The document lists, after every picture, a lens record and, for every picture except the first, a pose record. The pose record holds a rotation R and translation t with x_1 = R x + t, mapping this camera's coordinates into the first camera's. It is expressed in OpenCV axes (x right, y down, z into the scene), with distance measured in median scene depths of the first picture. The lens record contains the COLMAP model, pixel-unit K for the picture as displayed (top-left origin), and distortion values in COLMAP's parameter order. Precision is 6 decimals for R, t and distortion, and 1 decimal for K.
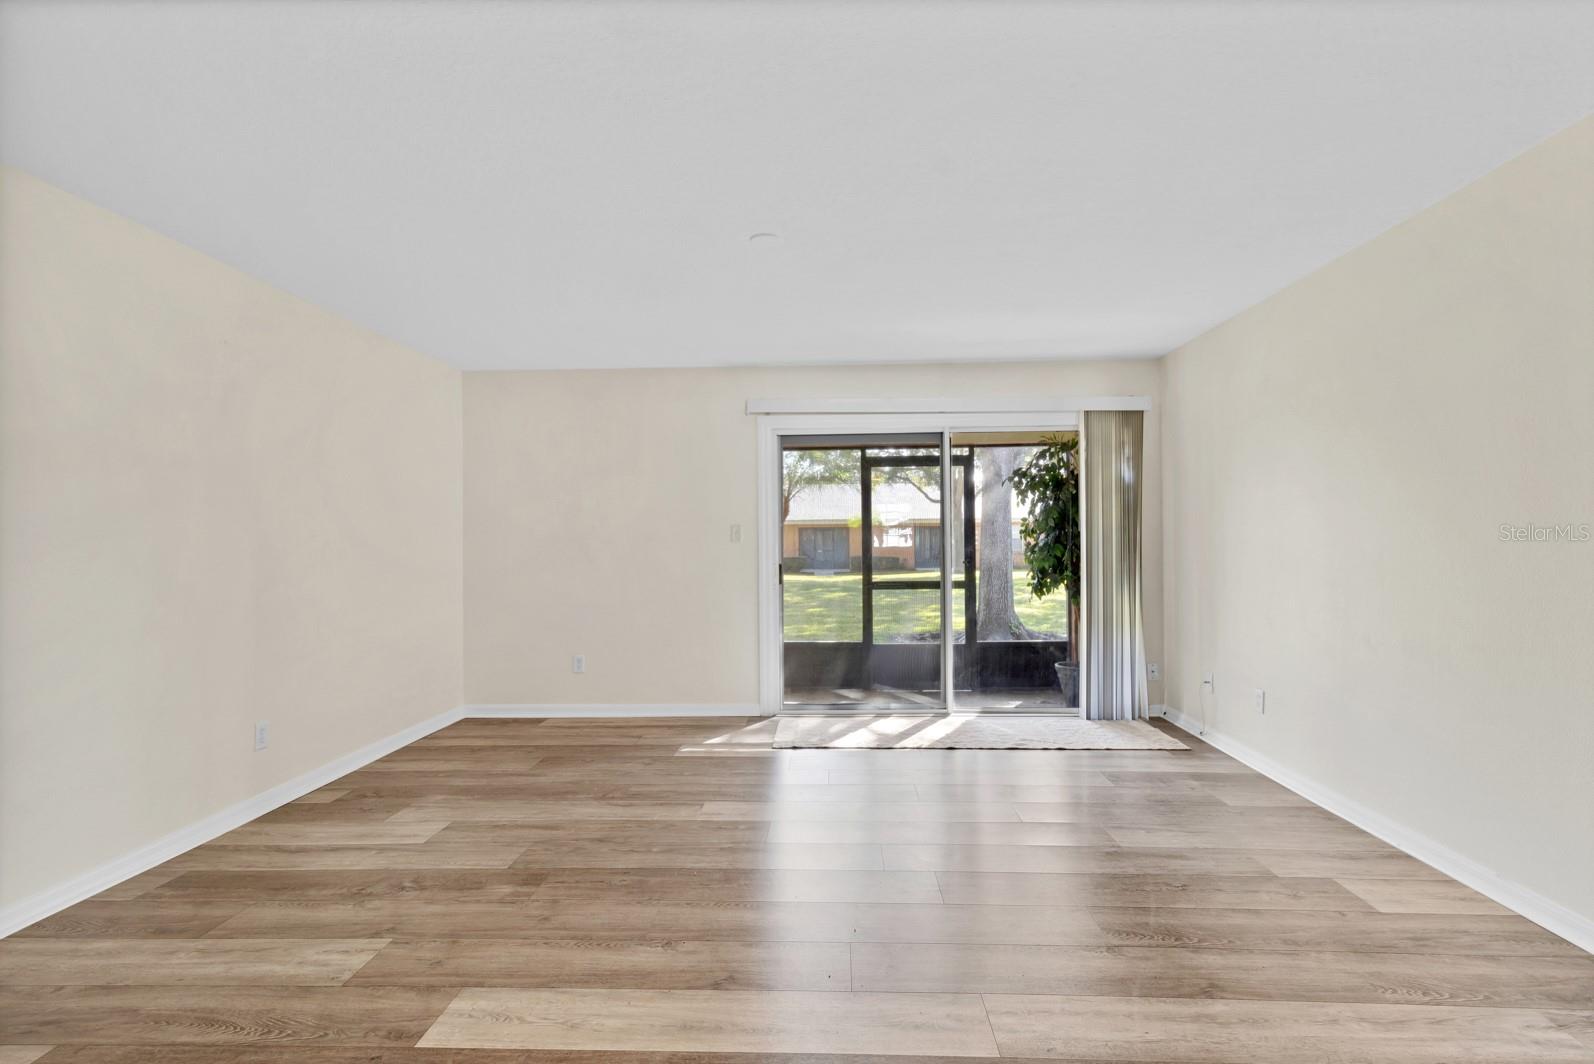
lens RADIAL K [[754.8, 0, 812.7], [0, 754.8, 535.1], [0, 0, 1]] dist [0.001447, -0.000670]
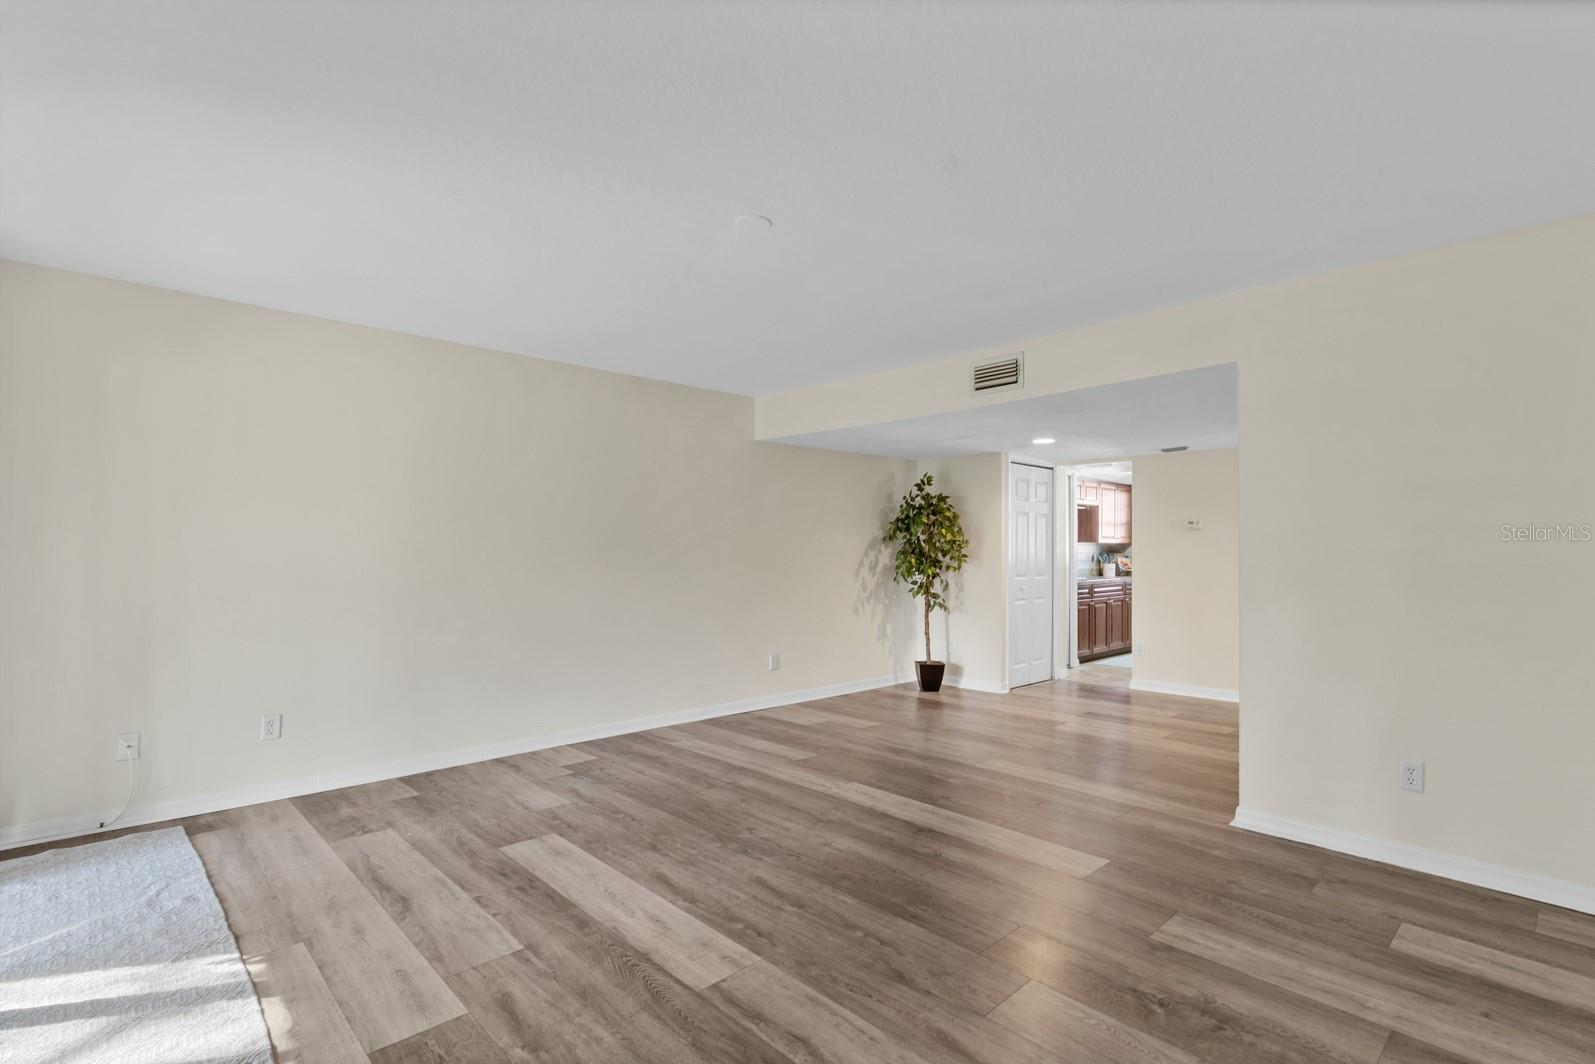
lens RADIAL K [[755.2, 0, 813.3], [0, 755.2, 544.1], [0, 0, 1]] dist [0.001447, -0.000670]
pose [[-0.724636, 0.013607, 0.688997, -0.782641], [0.000798, 0.999821, -0.018907, 0.011771], [-0.689131, -0.013151, -0.724517, 1.722973]]
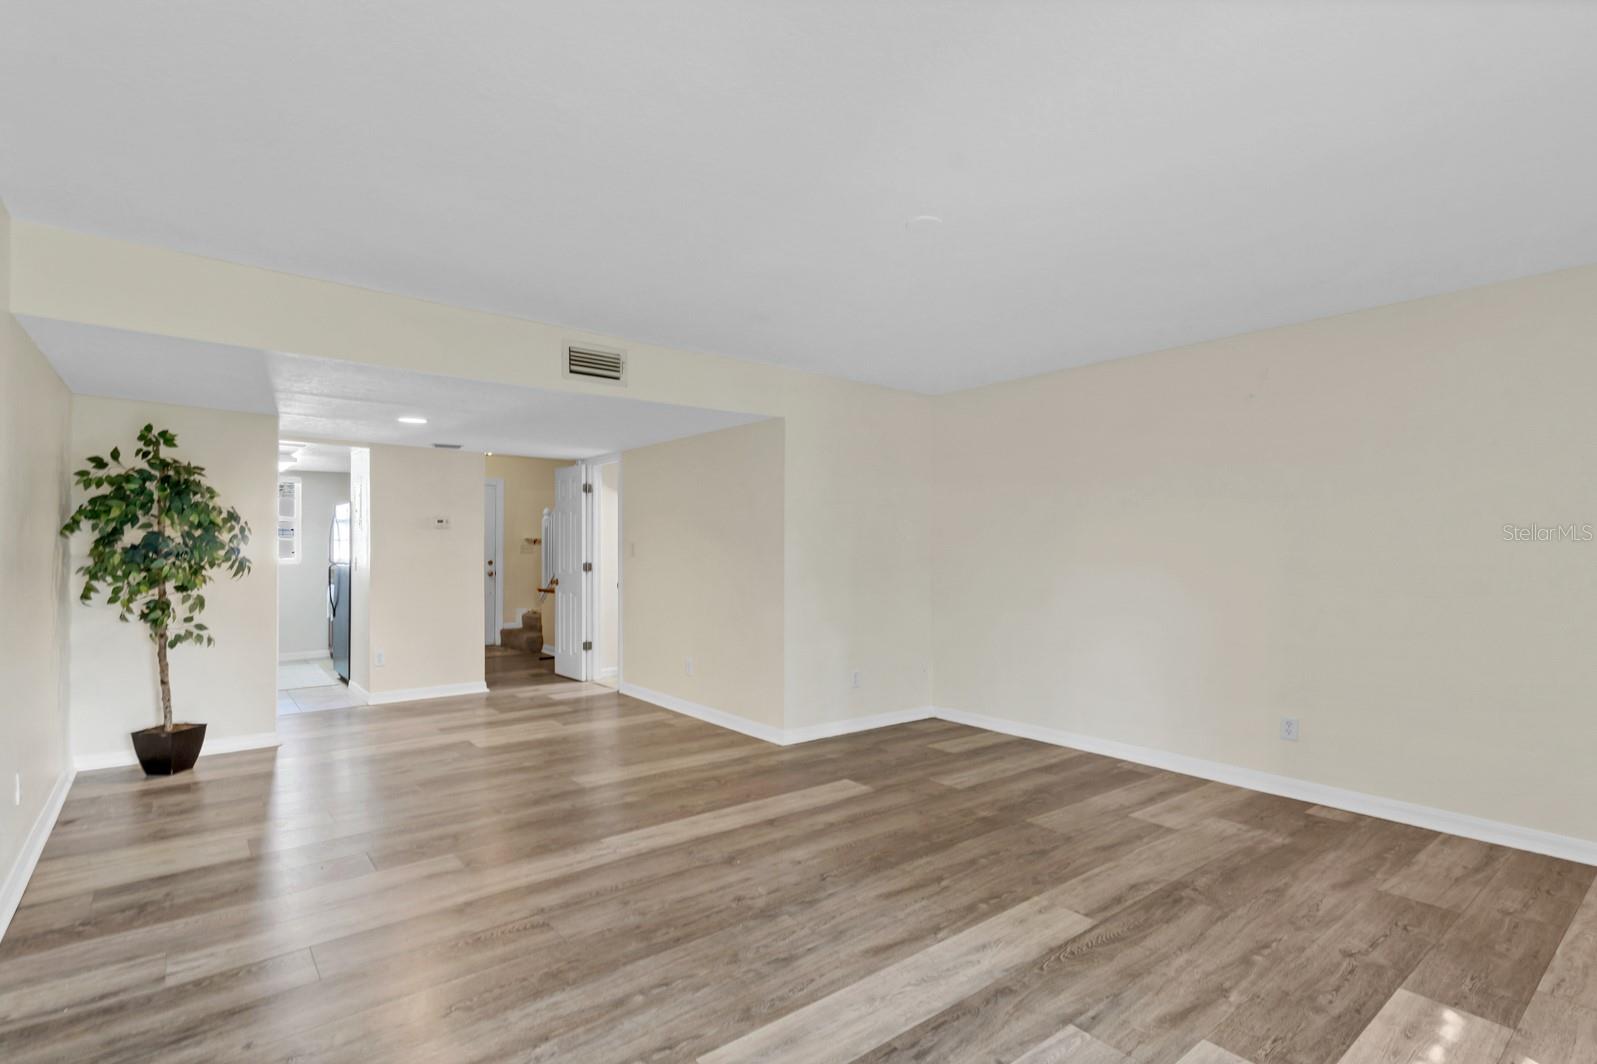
lens RADIAL K [[756.2, 0, 807.9], [0, 756.2, 541.0], [0, 0, 1]] dist [0.001447, -0.000670]
pose [[-0.753600, -0.001036, -0.657332, 0.675057], [0.007710, 0.999916, -0.010415, -0.004862], [0.657288, -0.012917, -0.753529, 1.709404]]
